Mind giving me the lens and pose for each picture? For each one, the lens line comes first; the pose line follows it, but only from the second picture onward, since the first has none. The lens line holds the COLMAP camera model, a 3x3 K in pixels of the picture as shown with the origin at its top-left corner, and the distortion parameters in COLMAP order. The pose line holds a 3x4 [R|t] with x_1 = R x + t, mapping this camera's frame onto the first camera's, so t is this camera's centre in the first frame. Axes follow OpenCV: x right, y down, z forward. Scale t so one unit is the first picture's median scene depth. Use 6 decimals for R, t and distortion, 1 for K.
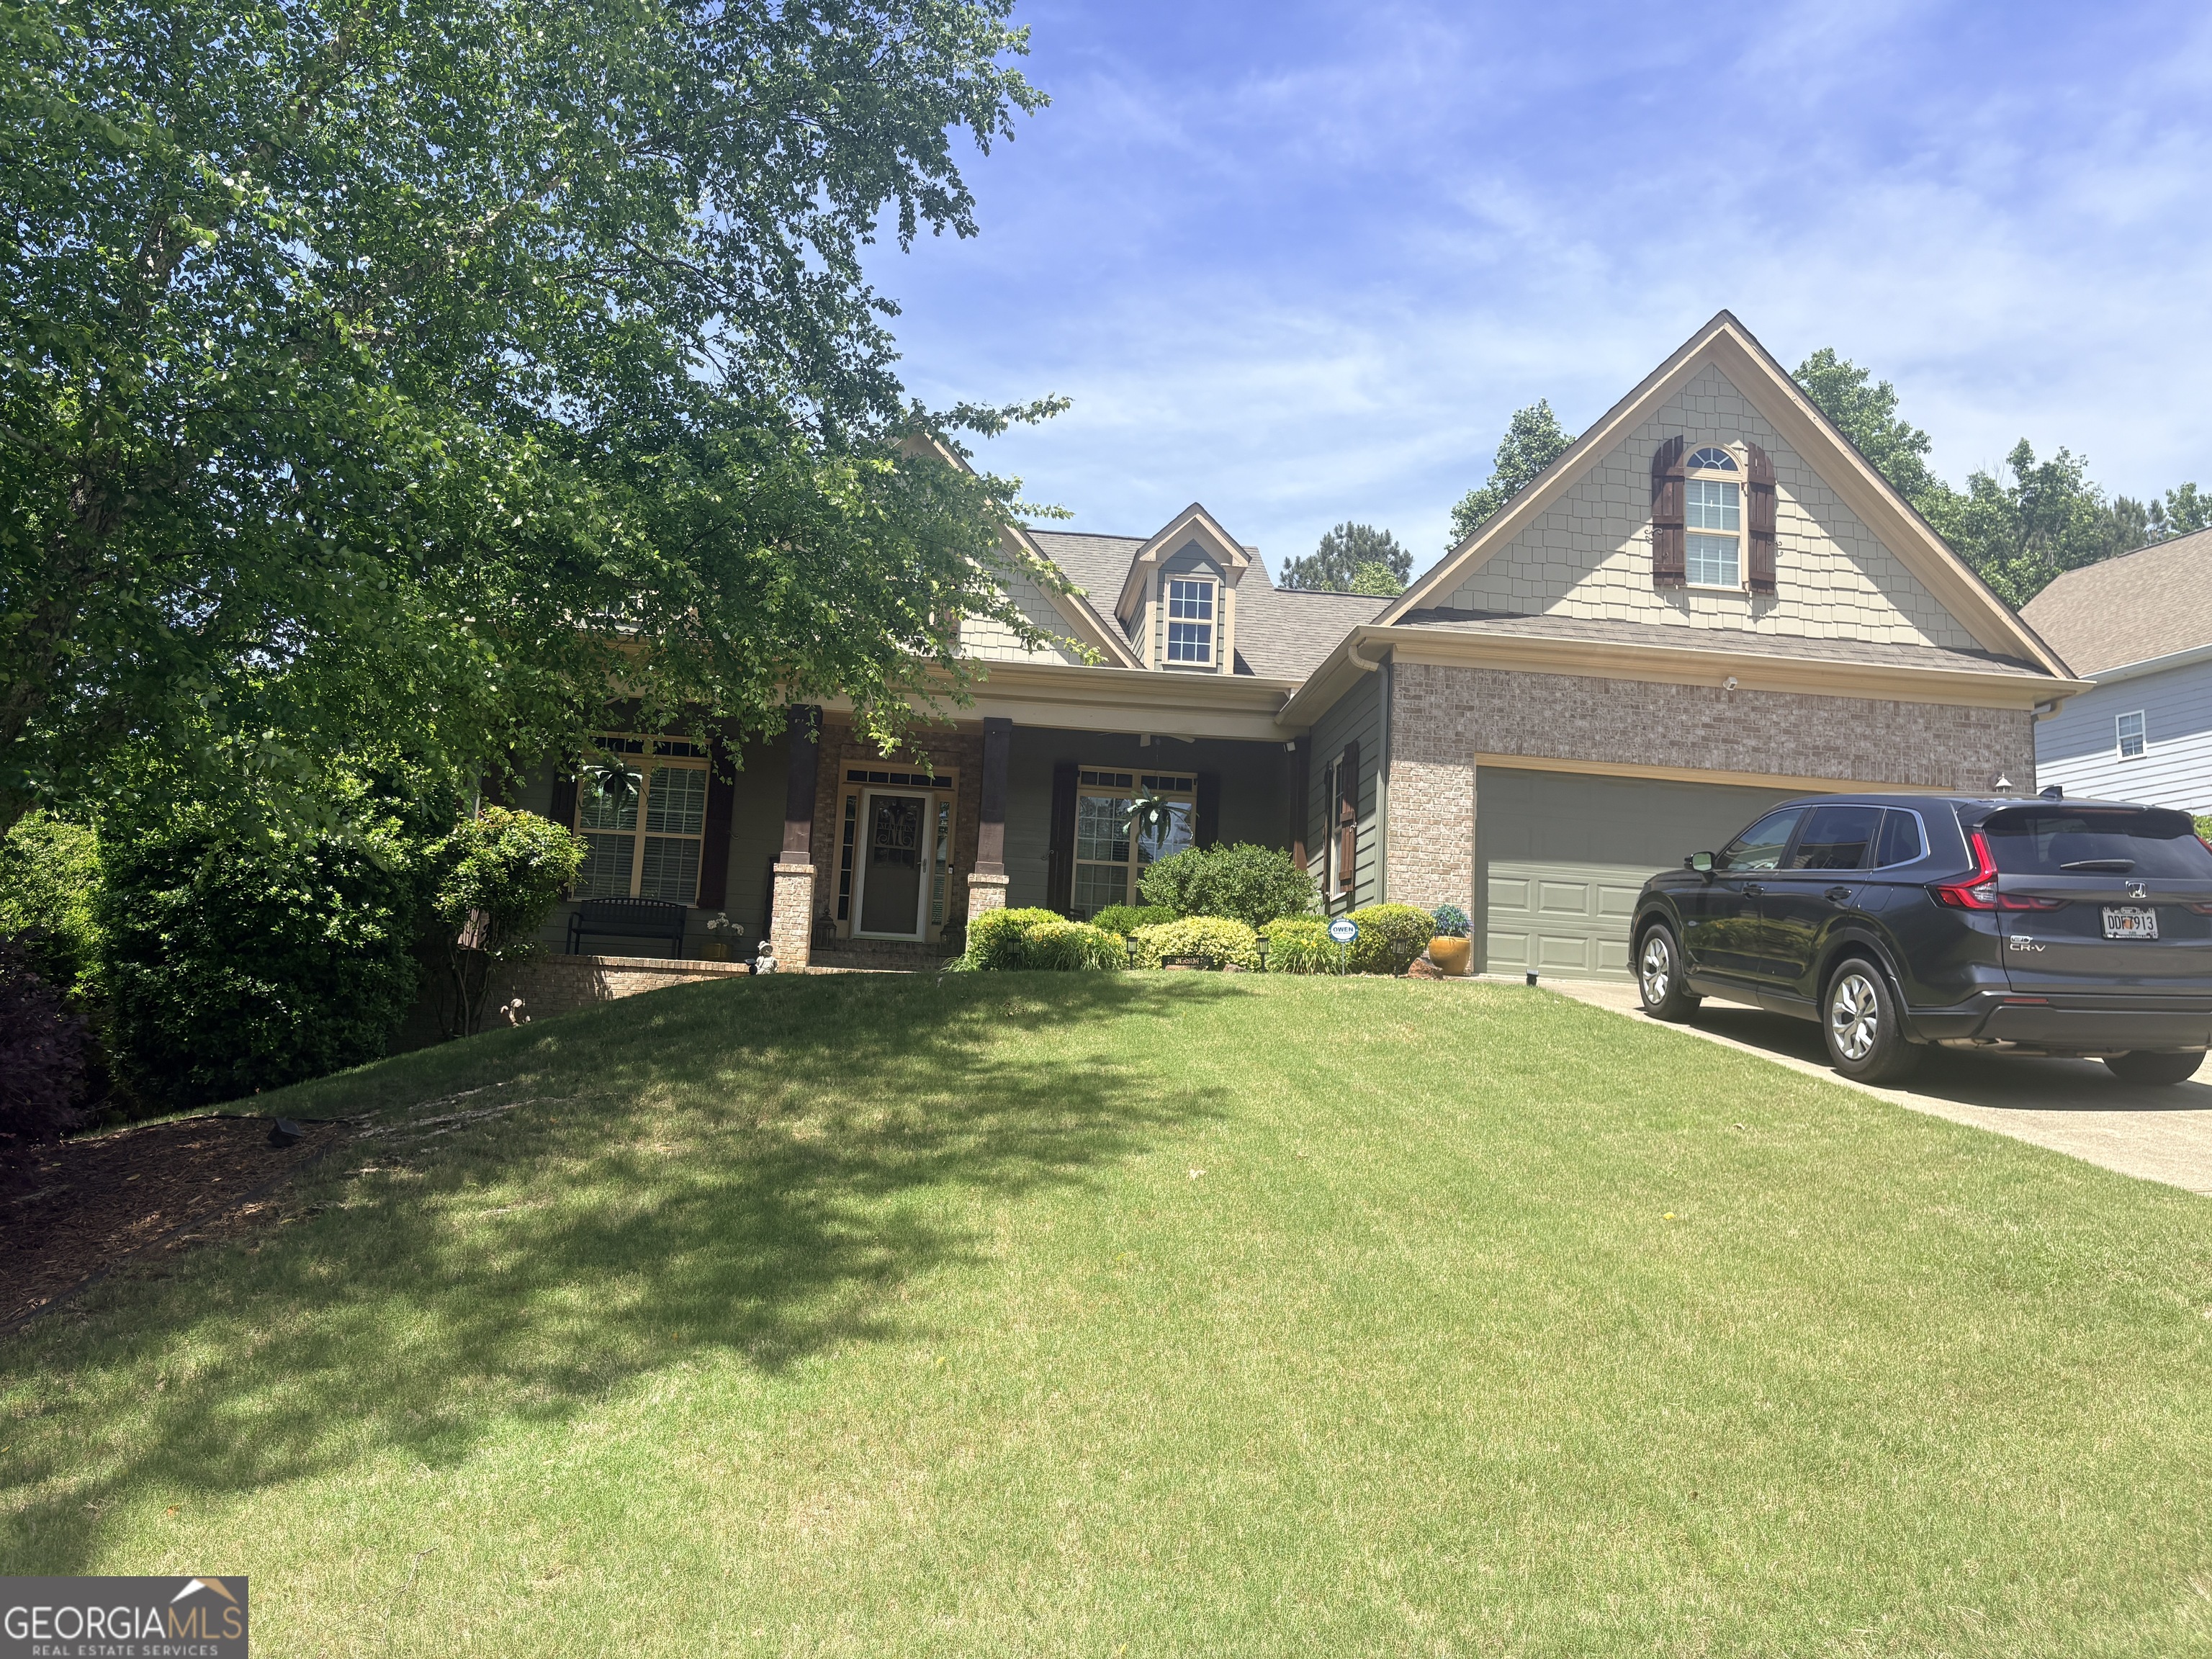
lens RADIAL K [[1668.6, 0, 1106.0], [0, 1668.6, 829.5], [0, 0, 1]] dist [0.060141, -0.061680]
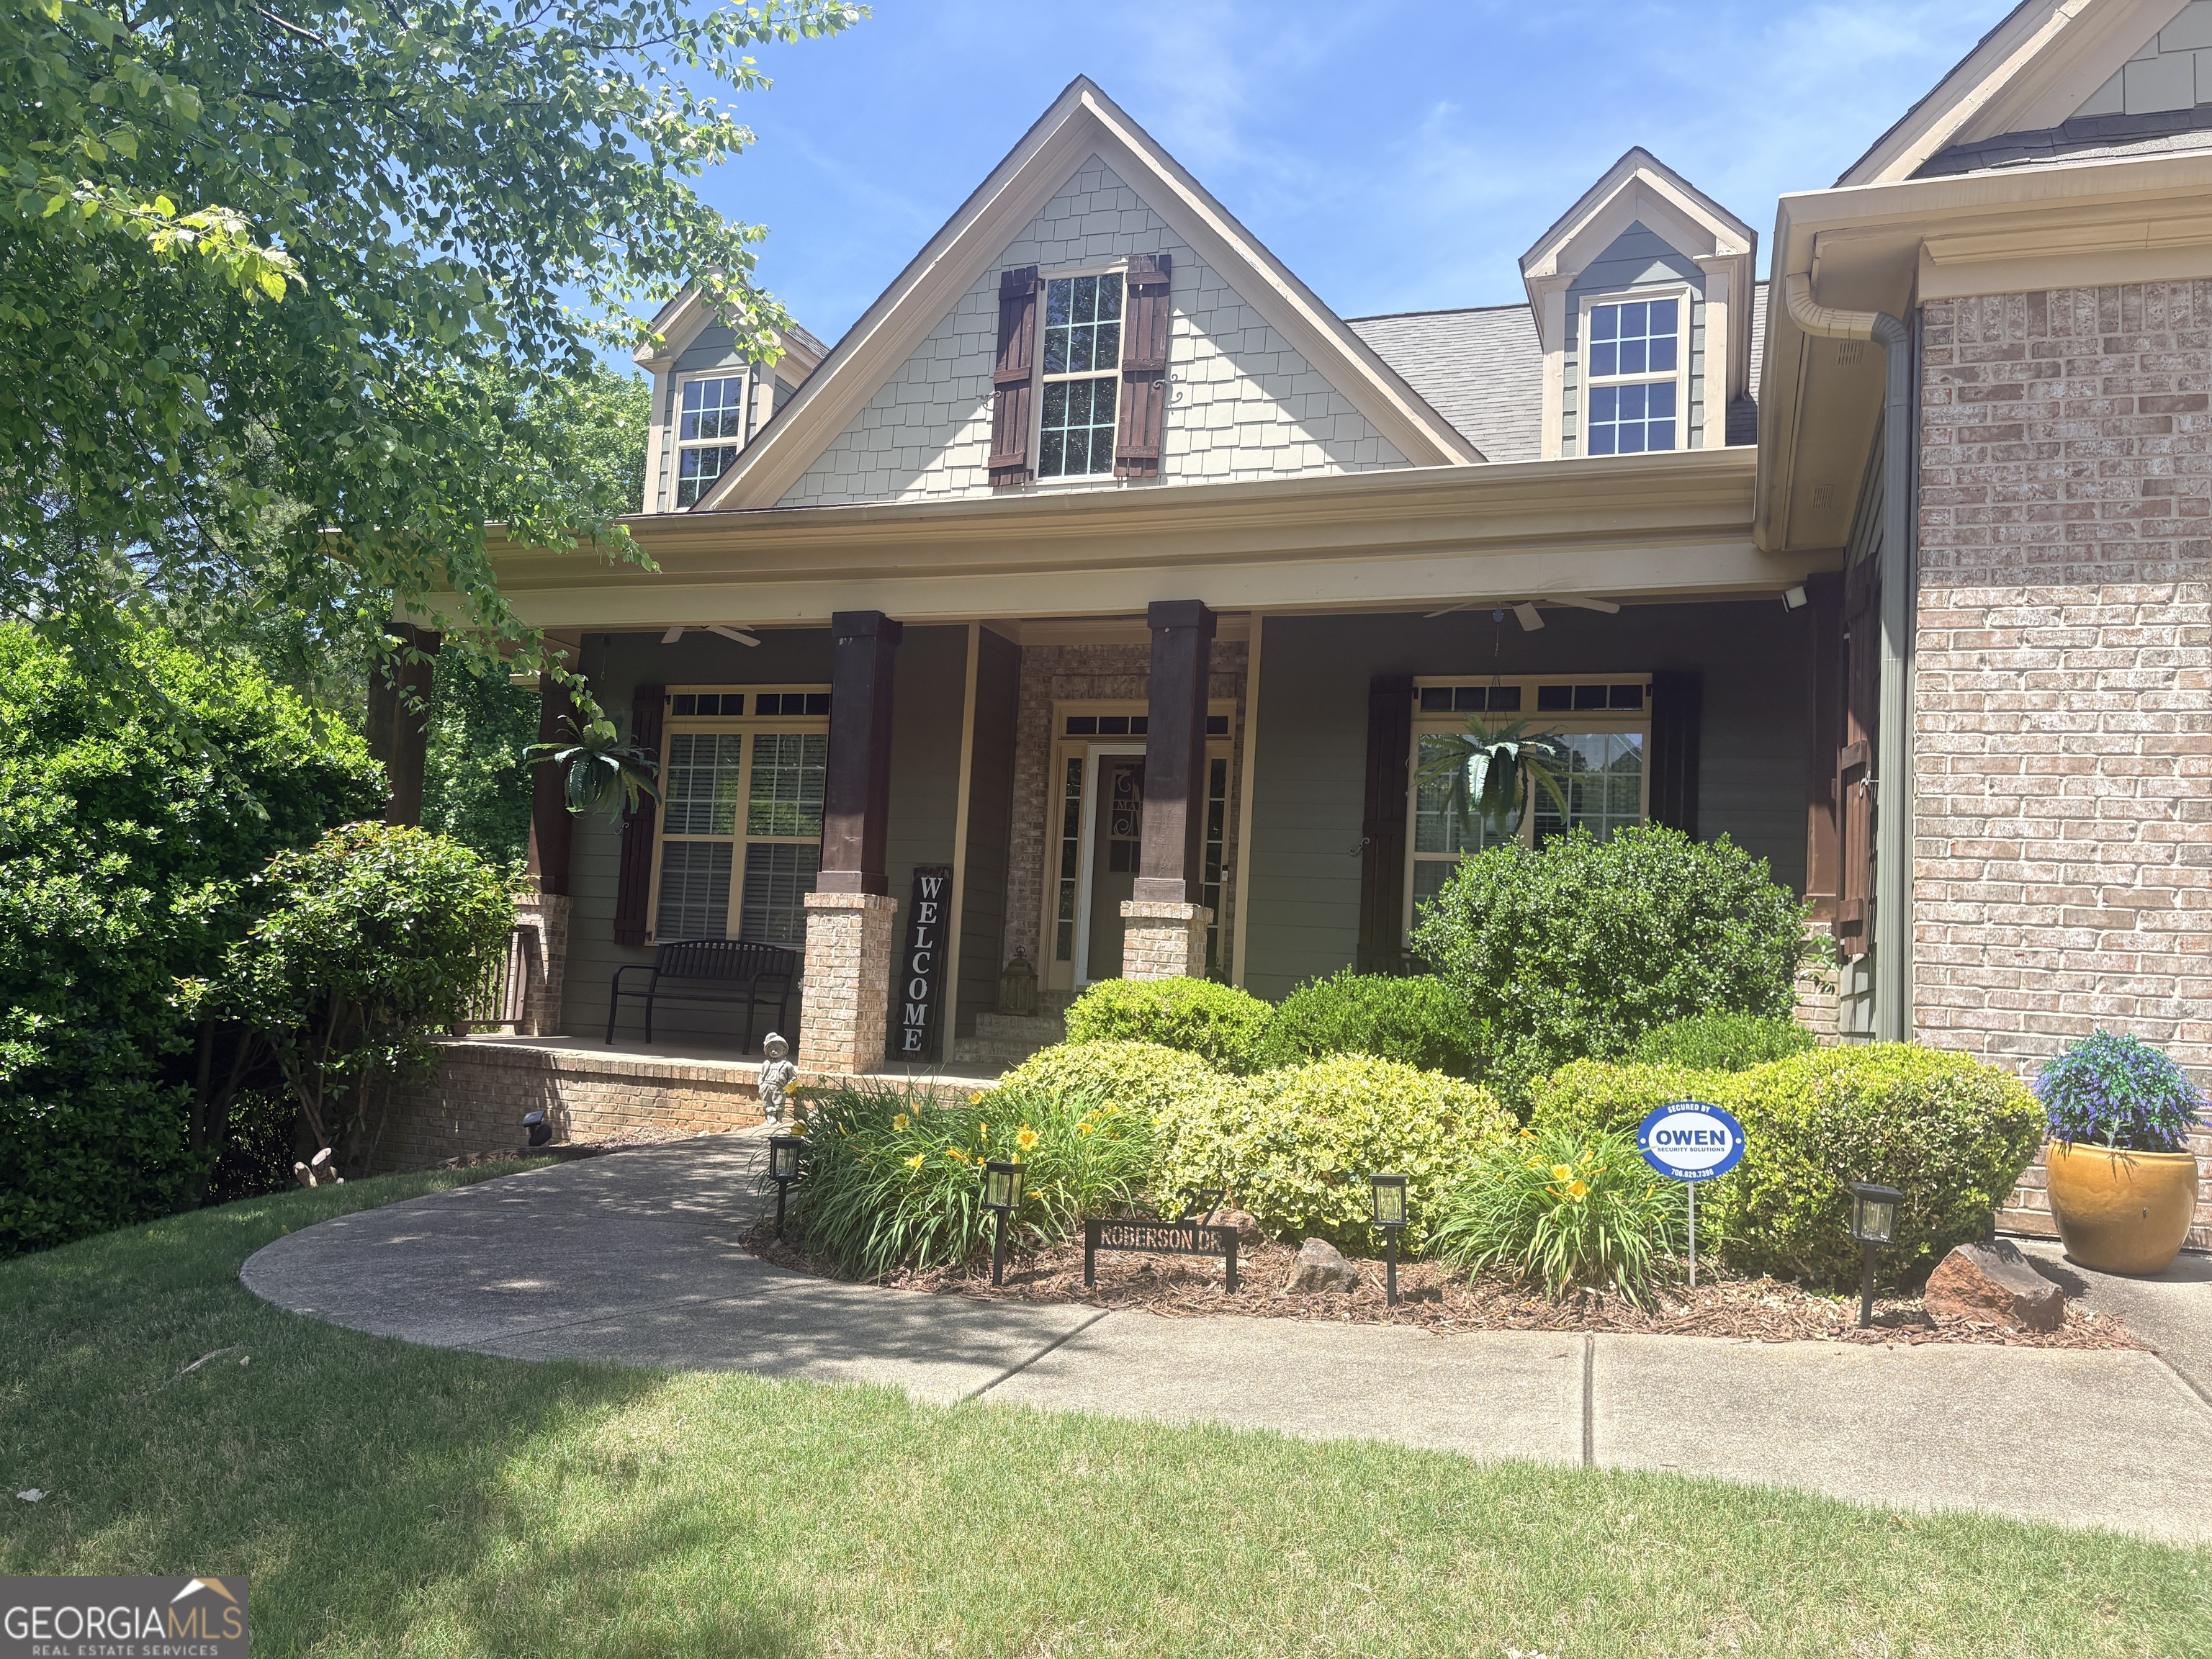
lens RADIAL K [[1668.6, 0, 1106.0], [0, 1668.6, 829.5], [0, 0, 1]] dist [0.060141, -0.061680]
pose [[0.900098, -0.041534, -0.433703, 0.161017], [0.057930, 0.998016, 0.024651, -0.010550], [0.431819, -0.047312, 0.900719, 0.592044]]
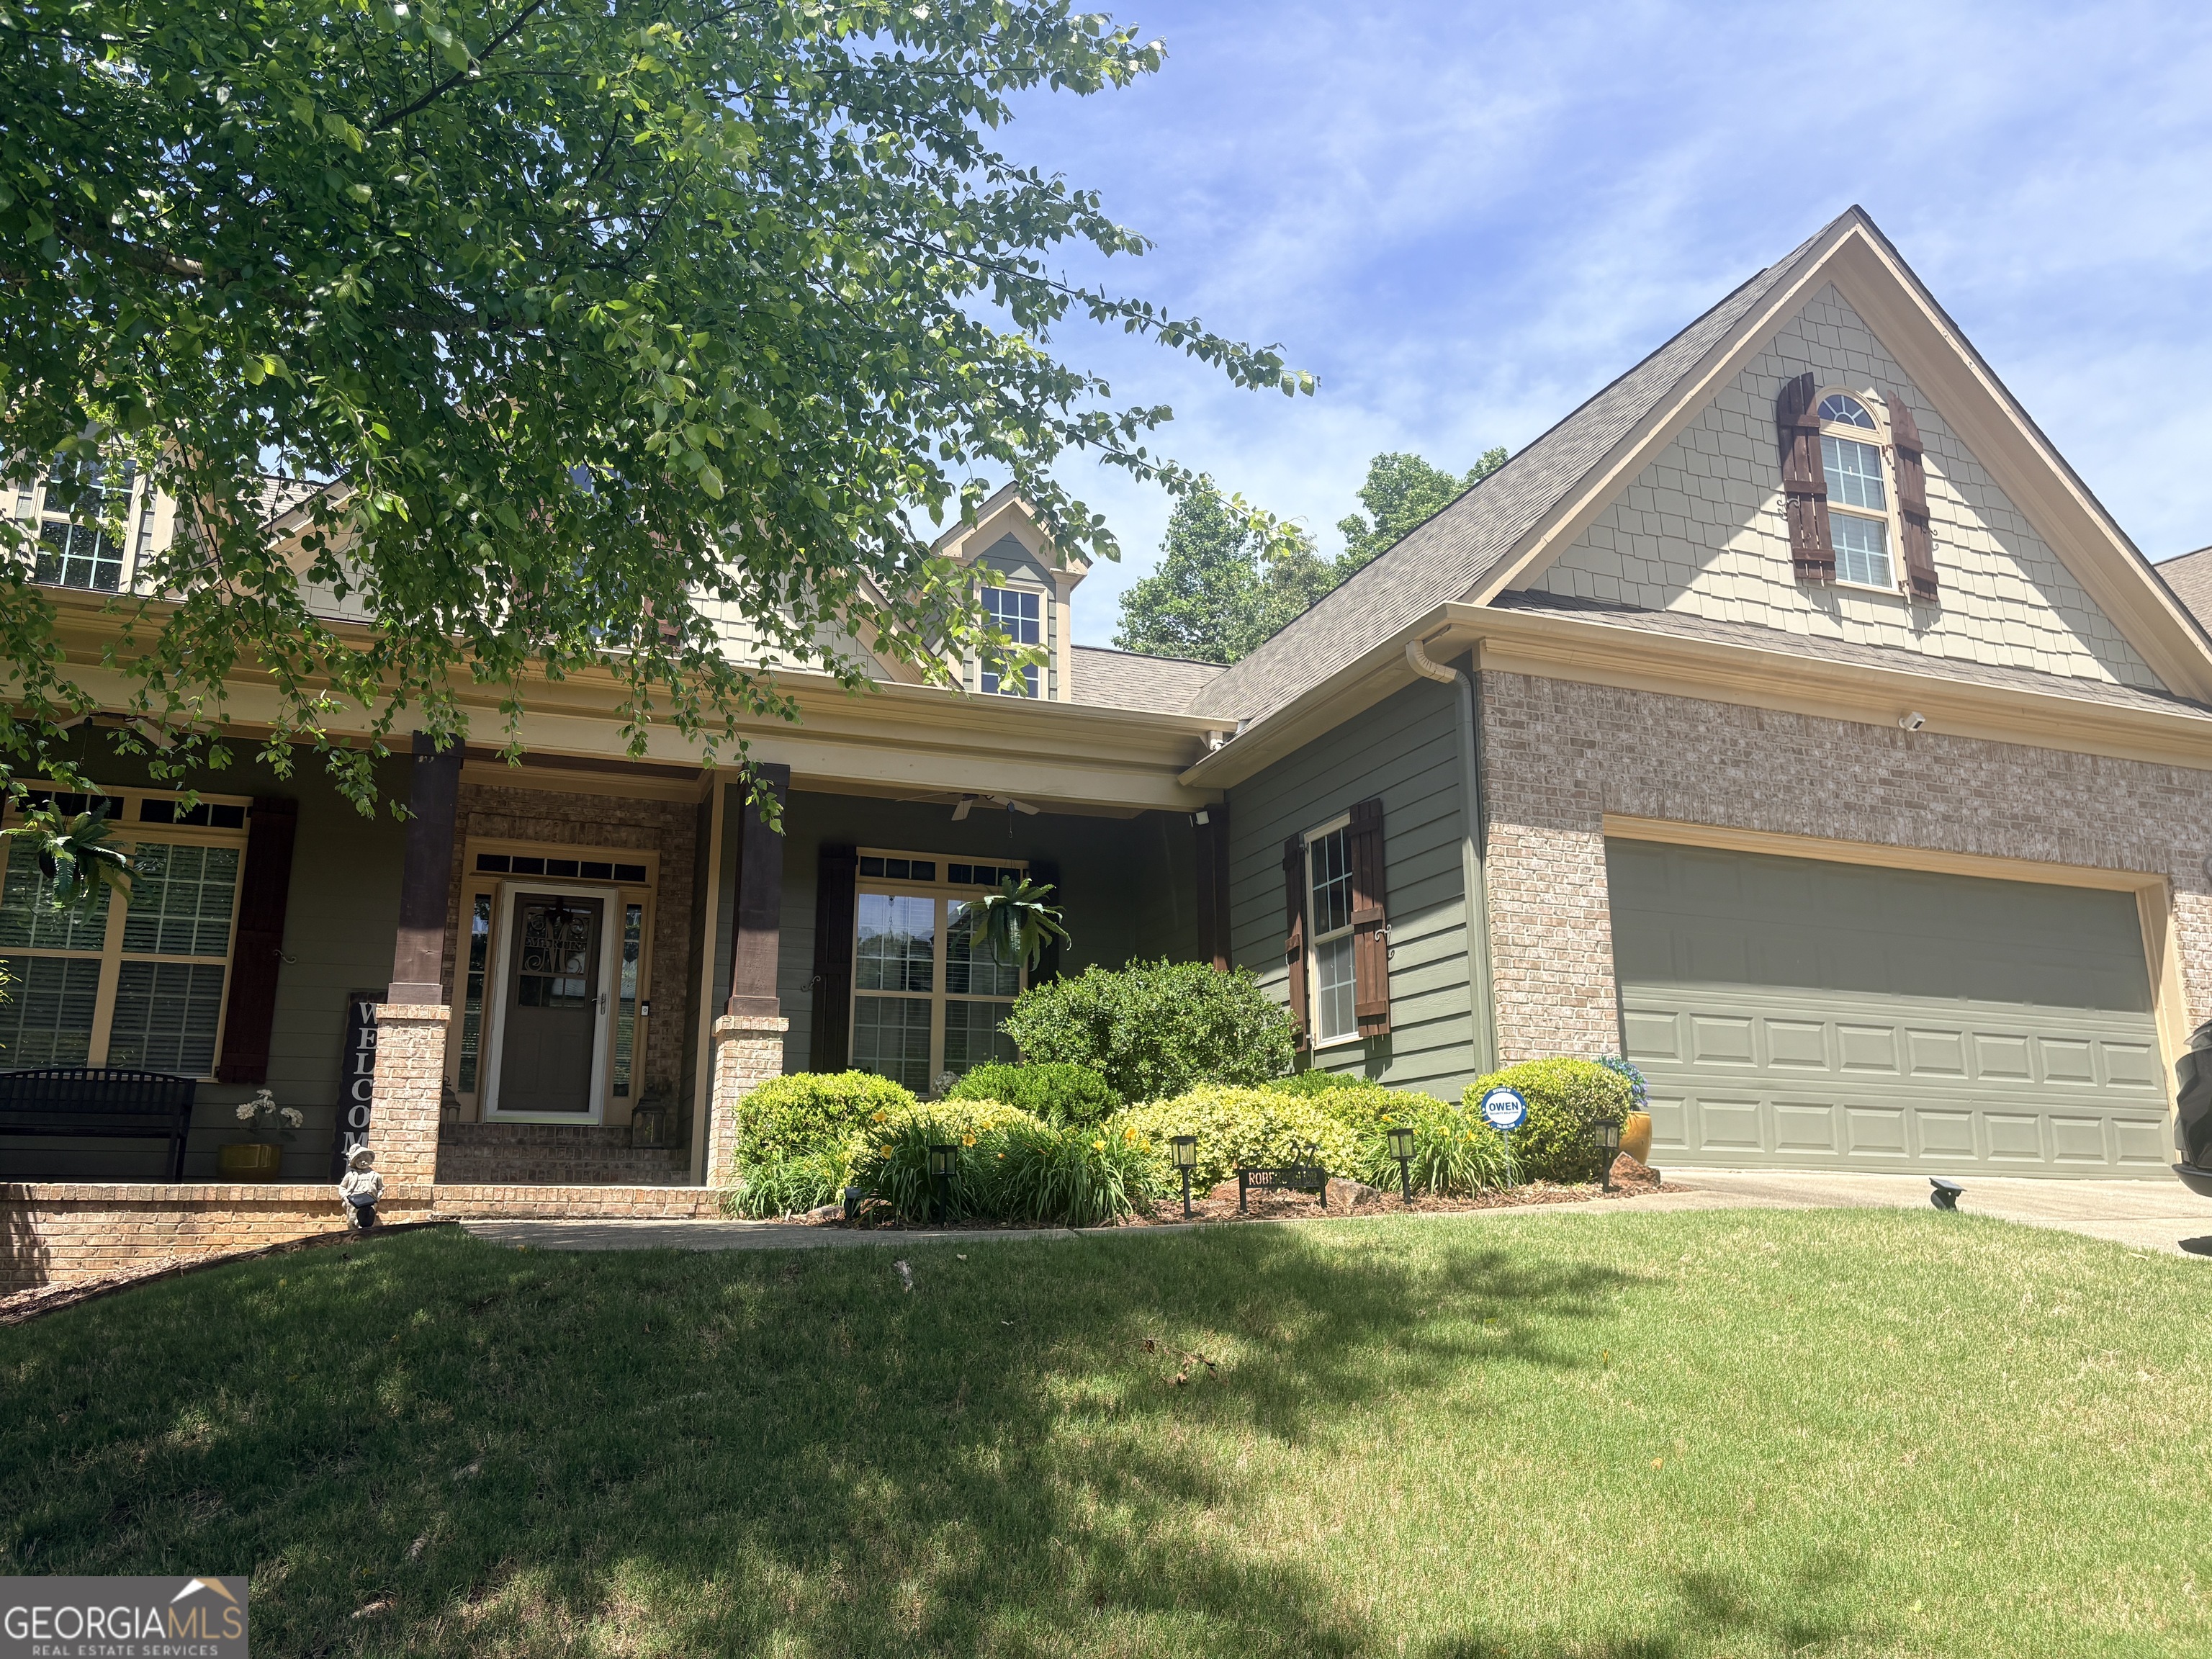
lens RADIAL K [[1659.6, 0, 1106.0], [0, 1659.6, 829.5], [0, 0, 1]] dist [0.057305, -0.081511]
pose [[0.962719, 0.013735, 0.270155, -0.127523], [0.006889, 0.997141, -0.075246, 0.006340], [-0.270416, 0.074302, 0.959872, 0.424995]]
